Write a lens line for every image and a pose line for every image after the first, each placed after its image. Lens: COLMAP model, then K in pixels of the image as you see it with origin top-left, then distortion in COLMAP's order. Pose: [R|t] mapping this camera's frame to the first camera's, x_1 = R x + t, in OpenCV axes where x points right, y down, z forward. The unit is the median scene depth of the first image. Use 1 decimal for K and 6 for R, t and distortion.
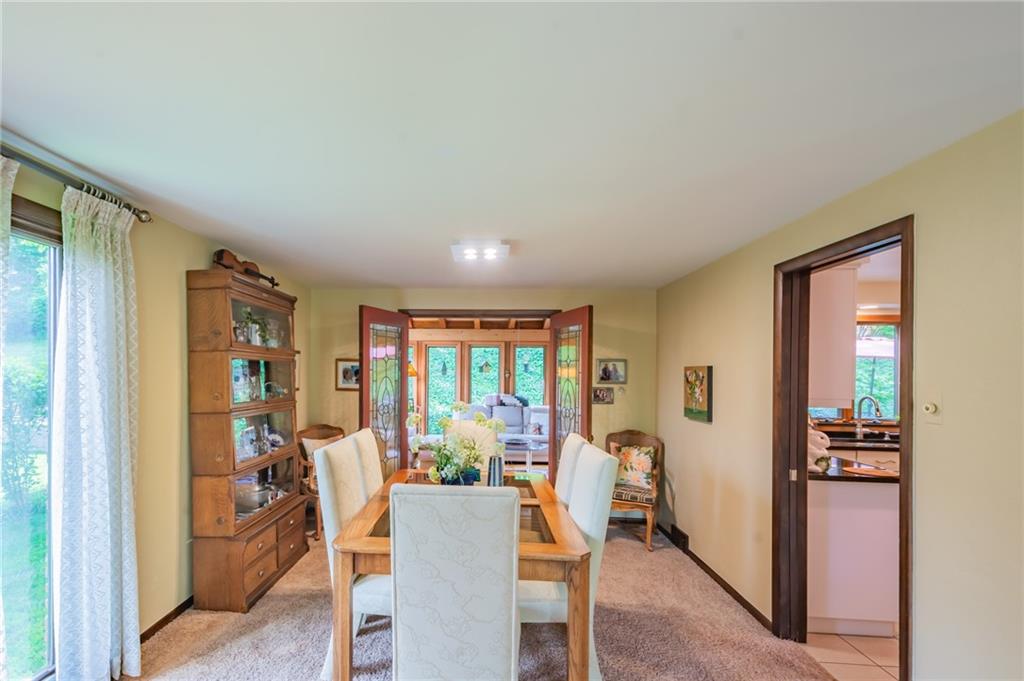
lens RADIAL K [[465.7, 0, 466.6], [0, 465.7, 368.7], [0, 0, 1]] dist [0.012330, 0.000318]
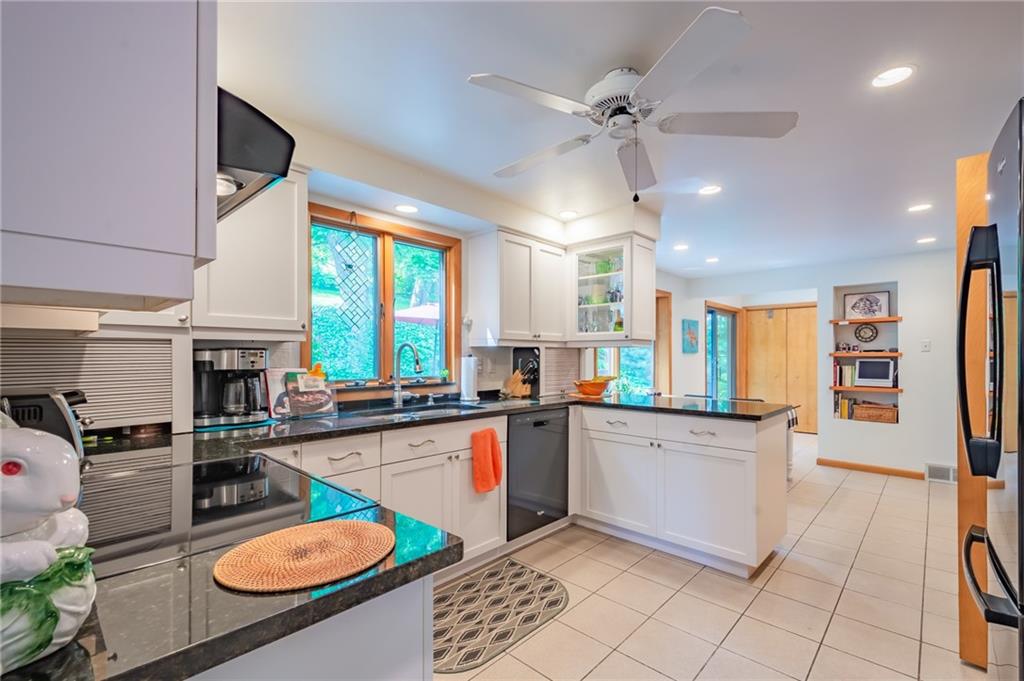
lens RADIAL K [[457.6, 0, 521.8], [0, 457.6, 351.1], [0, 0, 1]] dist [0.025459, -0.003593]
pose [[0.637441, -0.006957, 0.770468, 0.452363], [-0.000901, 0.999952, 0.009775, 0.063425], [-0.770498, -0.006926, 0.637404, 0.457869]]
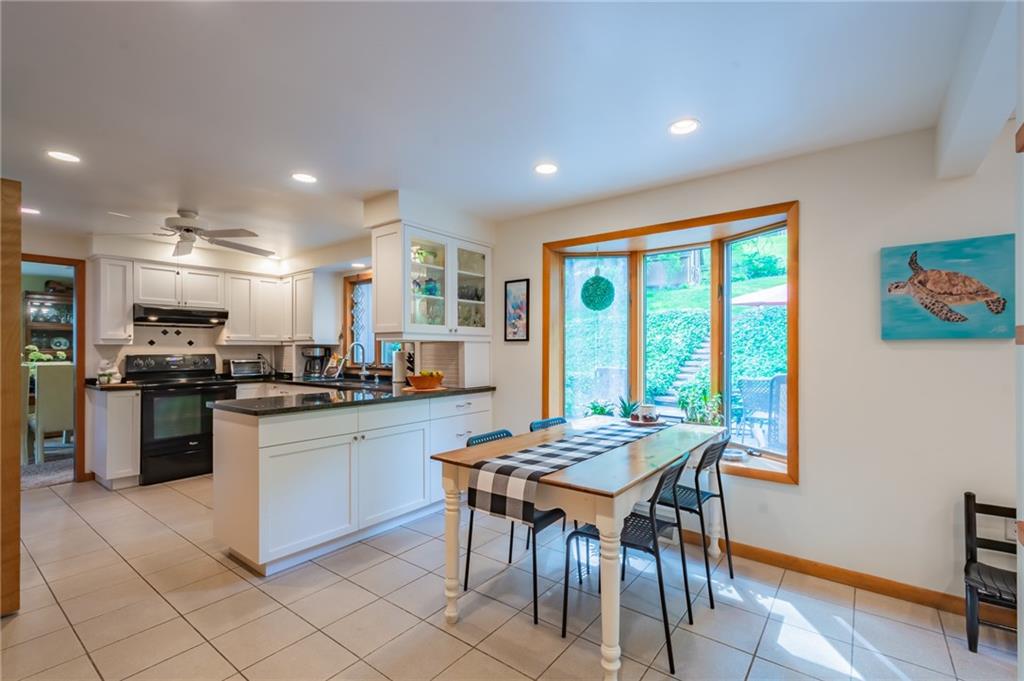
lens RADIAL K [[457.6, 0, 513.1], [0, 457.6, 350.0], [0, 0, 1]] dist [0.025459, -0.003593]
pose [[0.819171, -0.018781, -0.573242, 1.767849], [0.016862, 0.999820, -0.008661, 0.091832], [0.573302, -0.002571, 0.819340, 0.300810]]
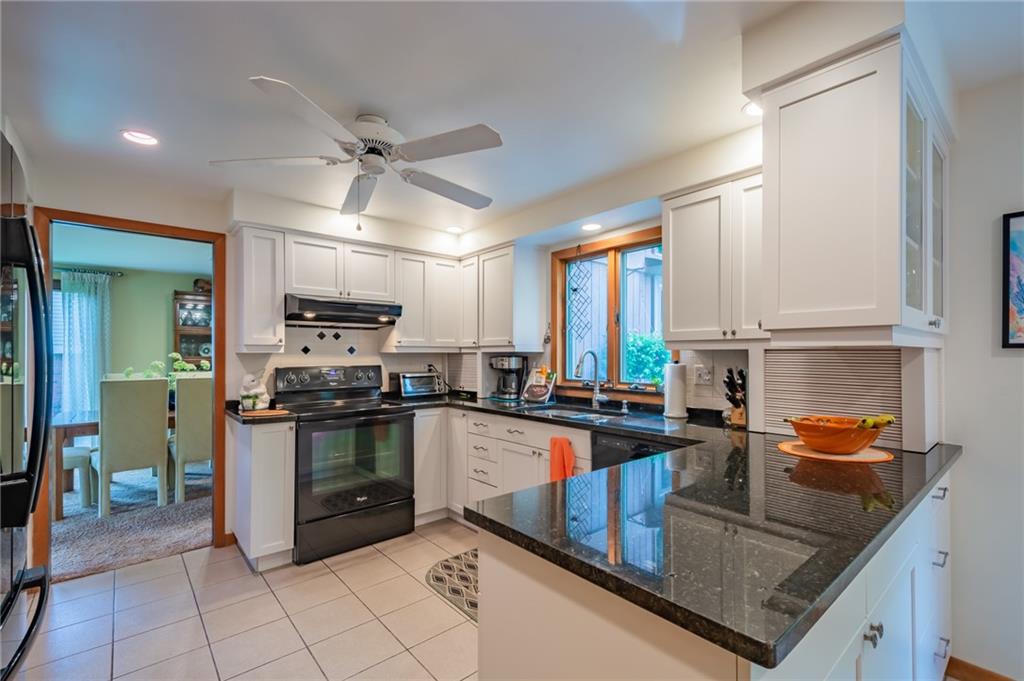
lens RADIAL K [[457.6, 0, 525.4], [0, 457.6, 354.2], [0, 0, 1]] dist [0.025459, -0.003593]
pose [[0.697325, -0.017833, -0.716533, 1.266516], [0.014012, 0.999839, -0.011247, 0.072188], [0.716618, -0.002197, 0.697463, 0.430017]]
